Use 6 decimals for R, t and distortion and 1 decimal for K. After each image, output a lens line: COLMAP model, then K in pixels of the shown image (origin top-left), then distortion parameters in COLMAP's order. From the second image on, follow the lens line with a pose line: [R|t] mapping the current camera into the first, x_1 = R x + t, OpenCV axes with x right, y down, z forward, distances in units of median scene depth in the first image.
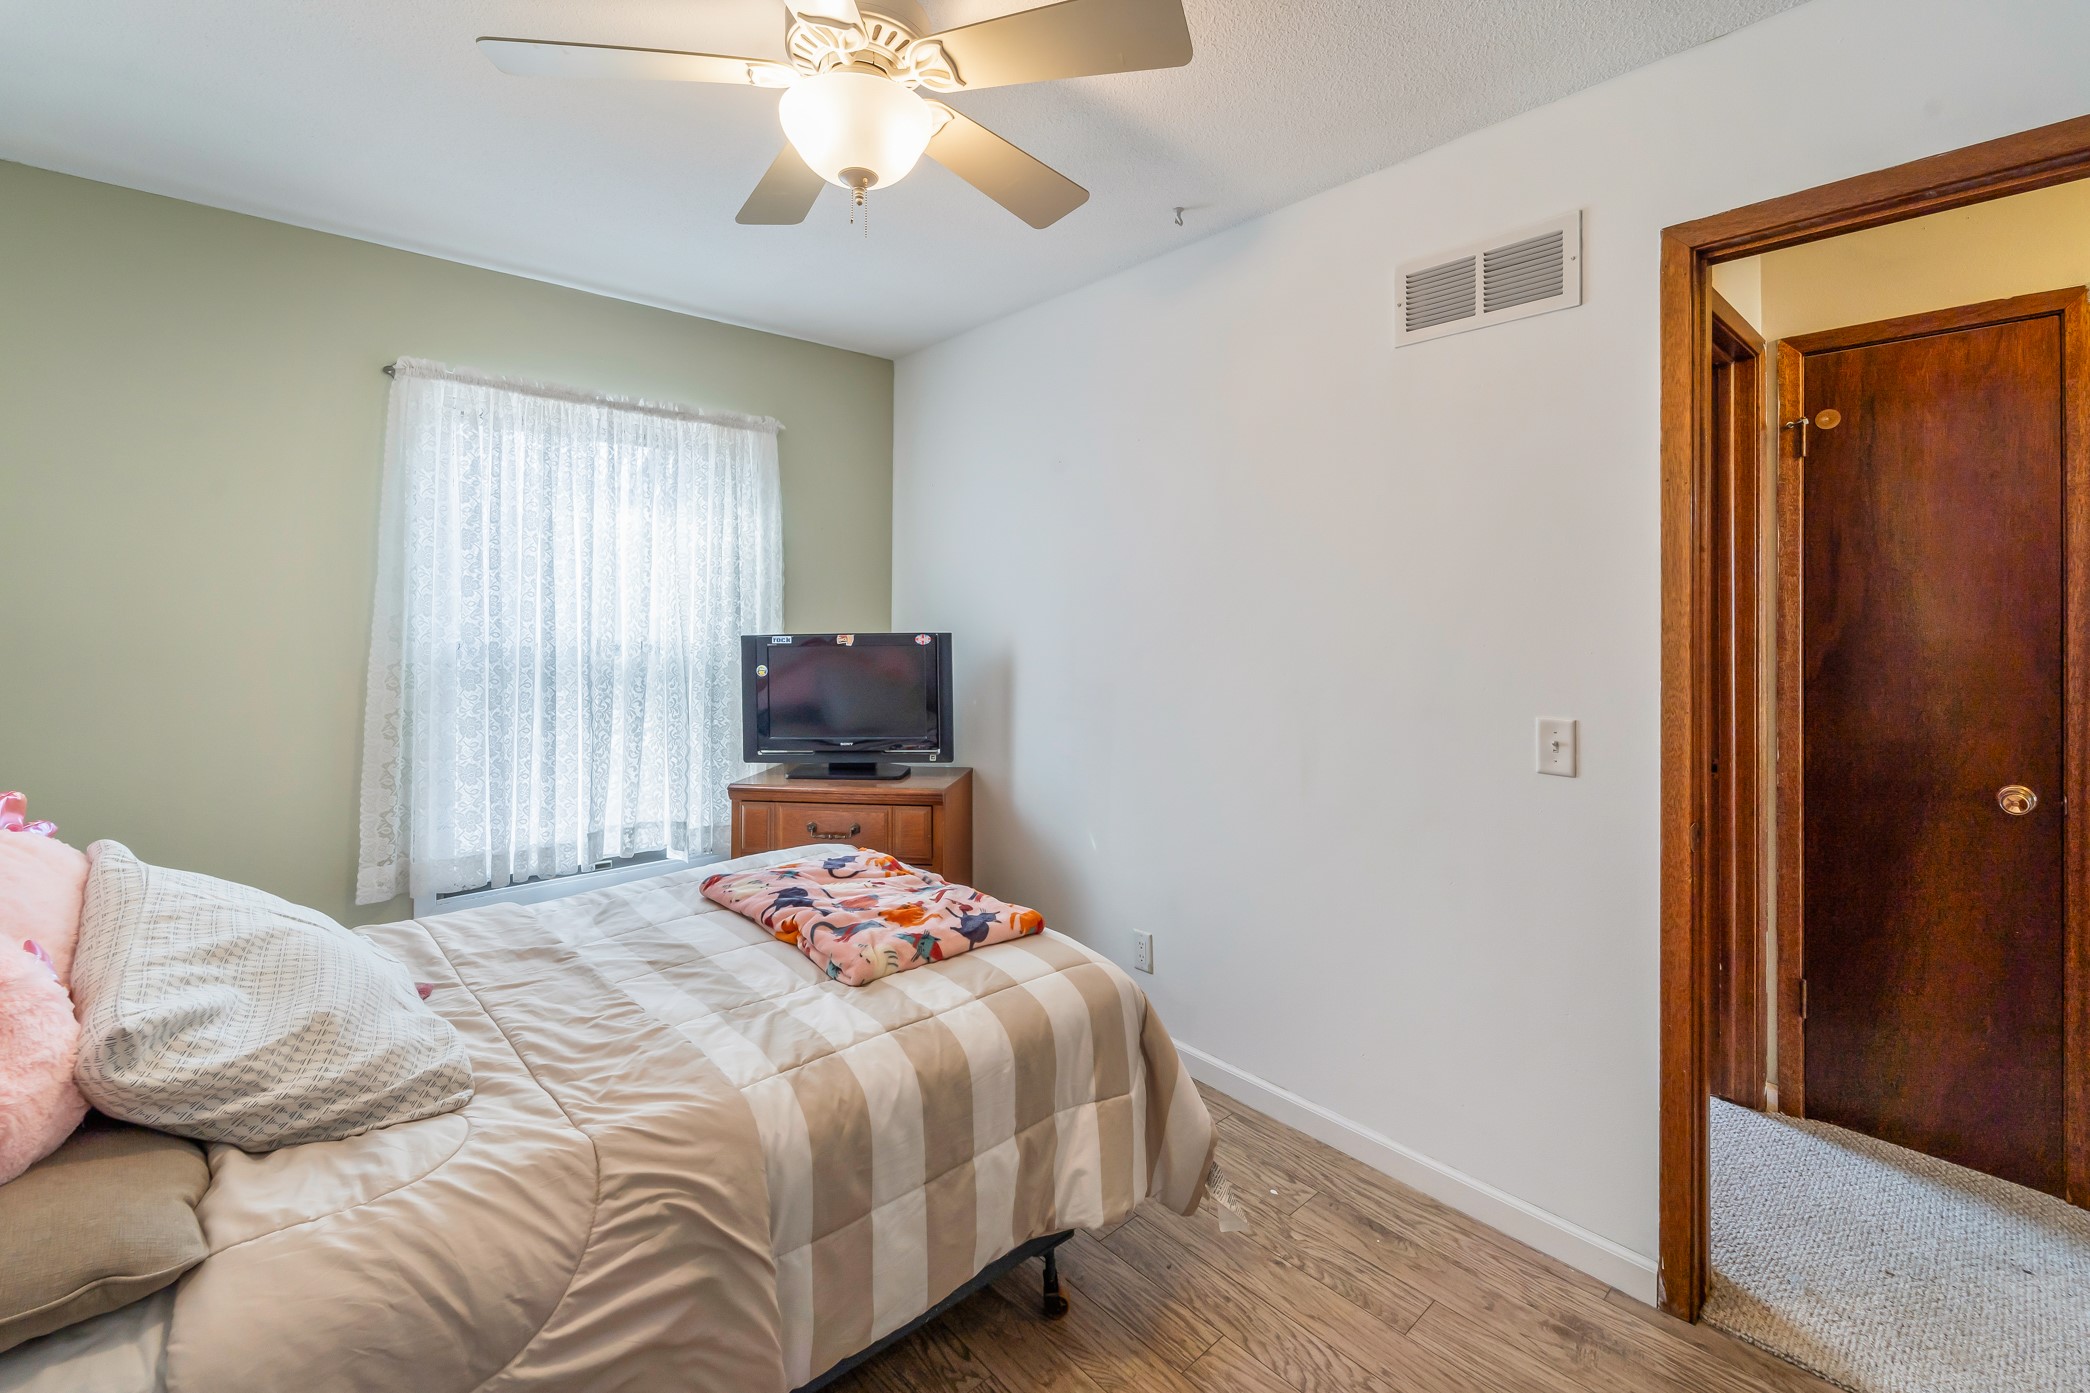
lens RADIAL K [[917.4, 0, 1019.4], [0, 917.4, 616.6], [0, 0, 1]] dist [-0.000666, -0.000169]
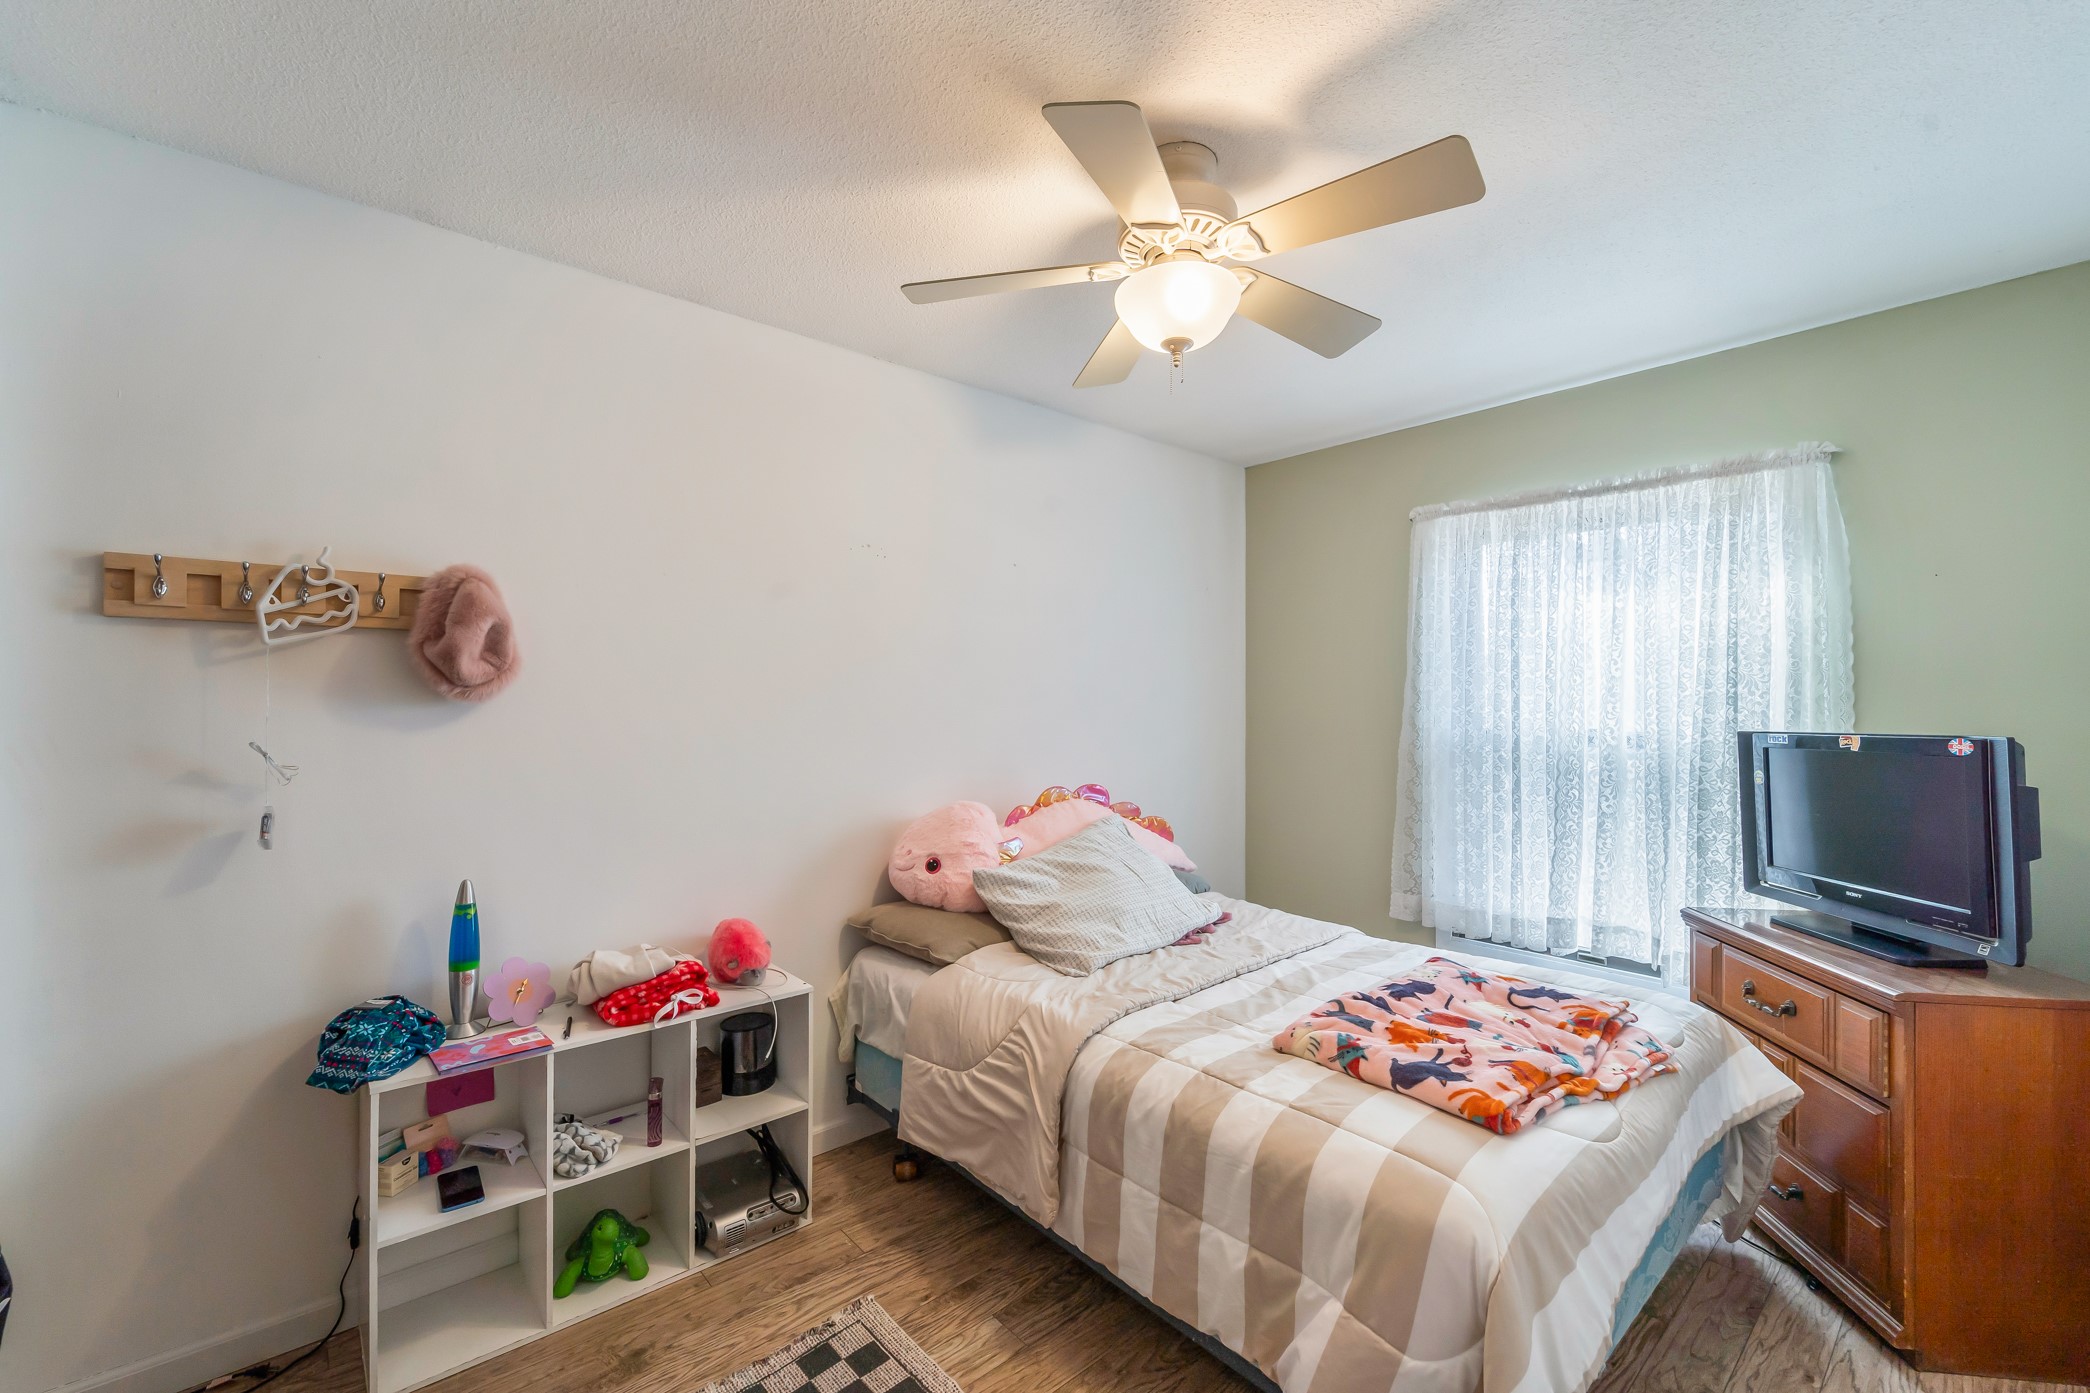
lens RADIAL K [[860.7, 0, 1044.9], [0, 860.7, 704.7], [0, 0, 1]] dist [0.001984, -0.000649]
pose [[-0.015087, -0.000806, -0.999886, 0.557877], [-0.000718, 0.999999, -0.000796, -0.002404], [0.999886, 0.000706, -0.015087, 0.490330]]
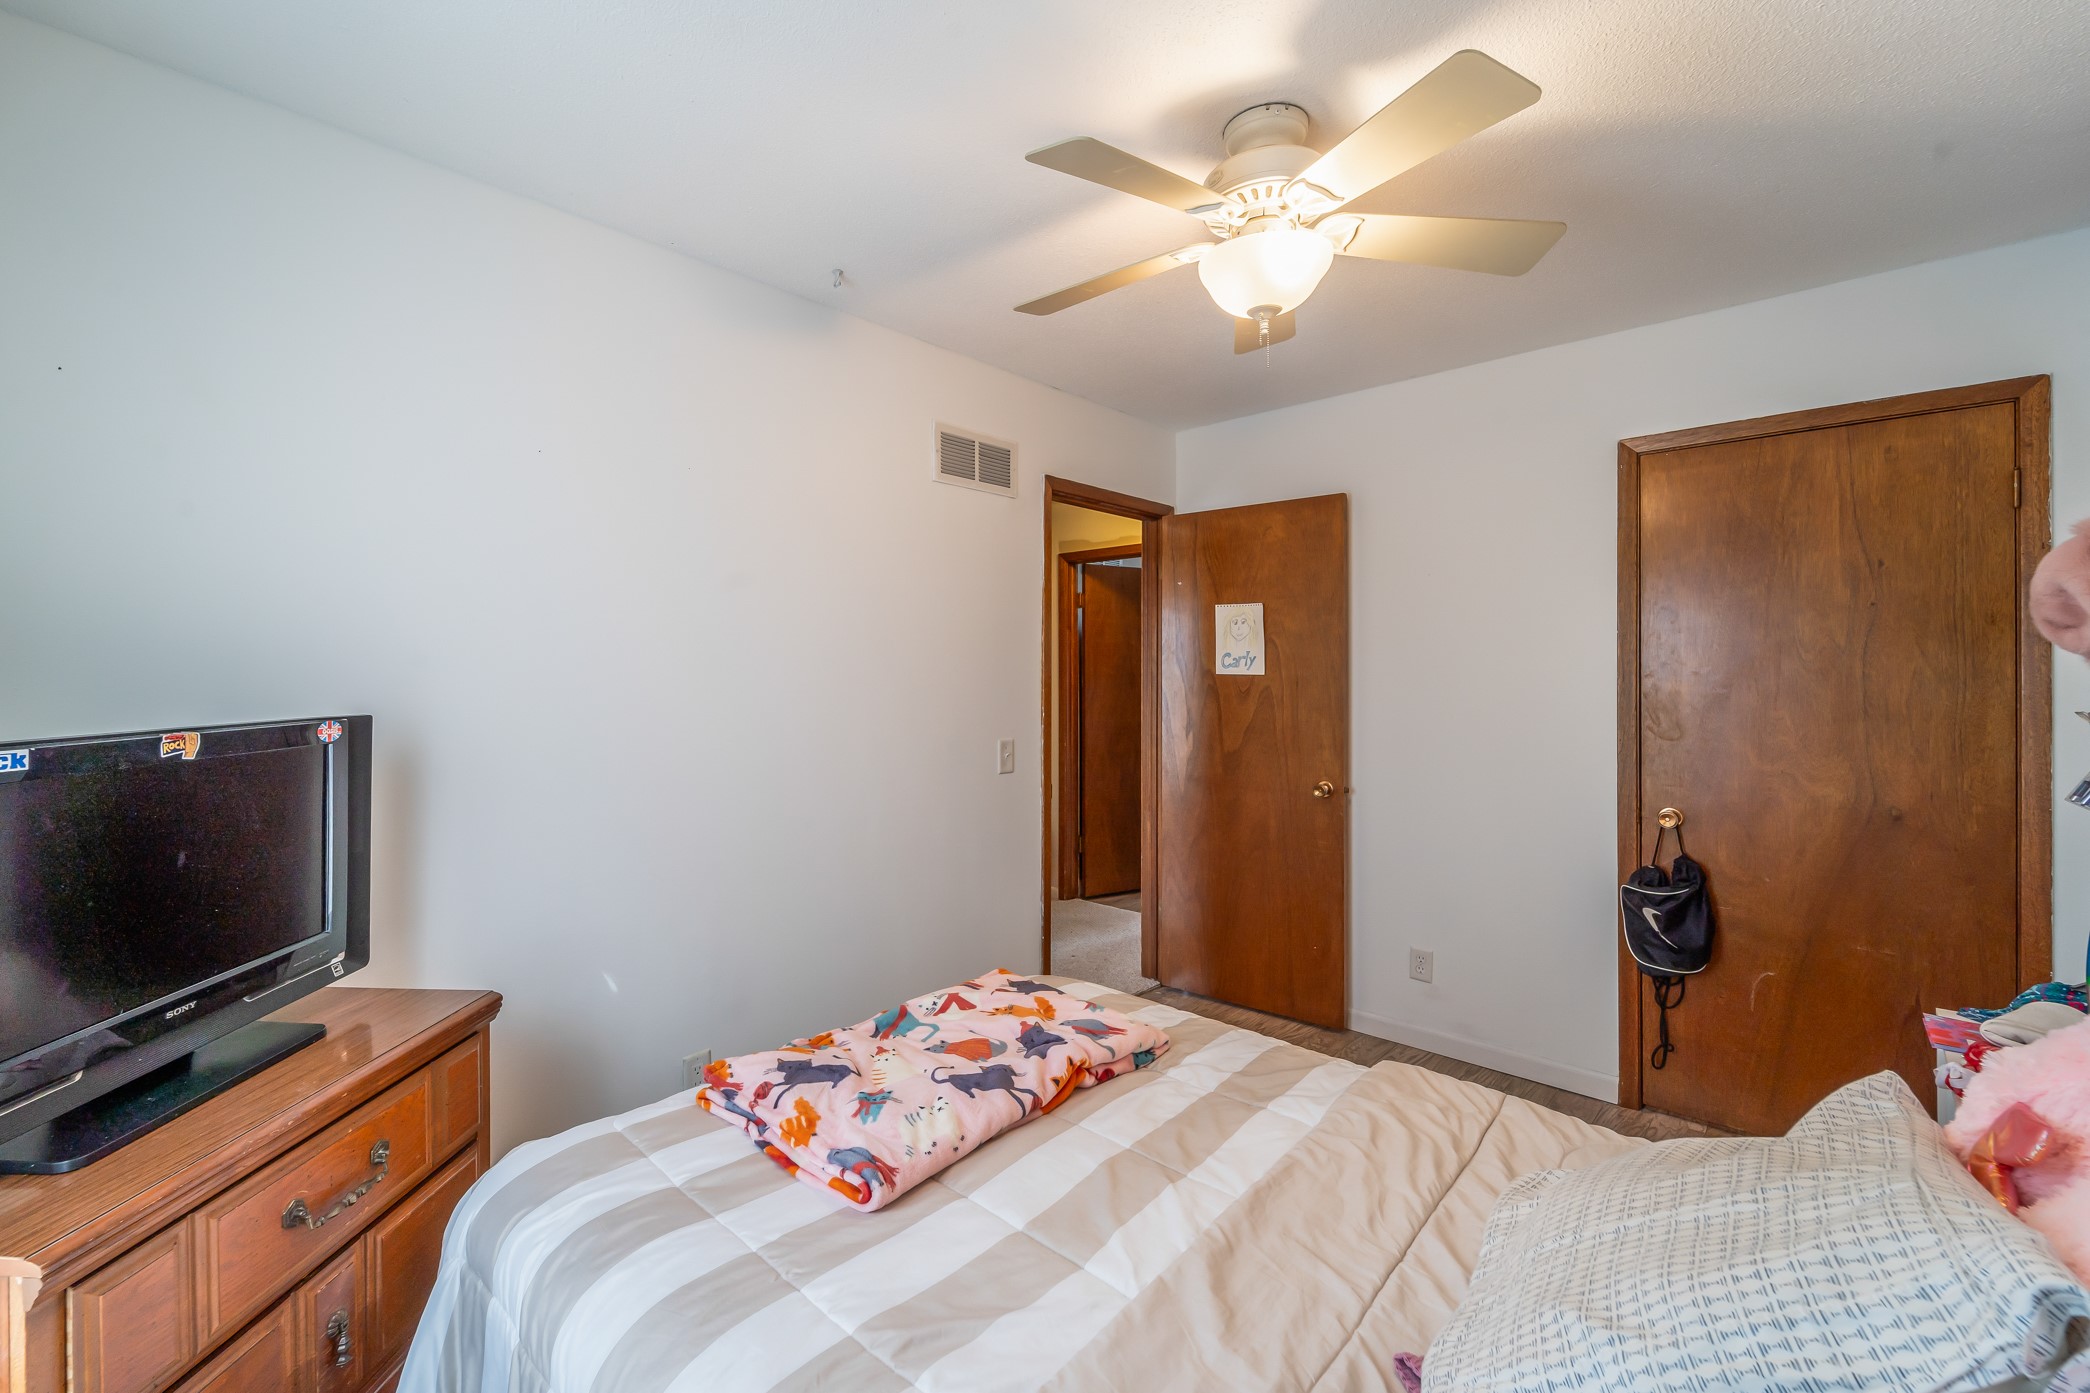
lens RADIAL K [[852.6, 0, 1045.9], [0, 852.6, 683.5], [0, 0, 1]] dist [0.000567, -0.000053]
pose [[-0.106358, -0.010208, 0.994275, -0.714152], [0.002787, 0.999940, 0.010564, -0.005513], [-0.994324, 0.003895, -0.106323, 0.804261]]
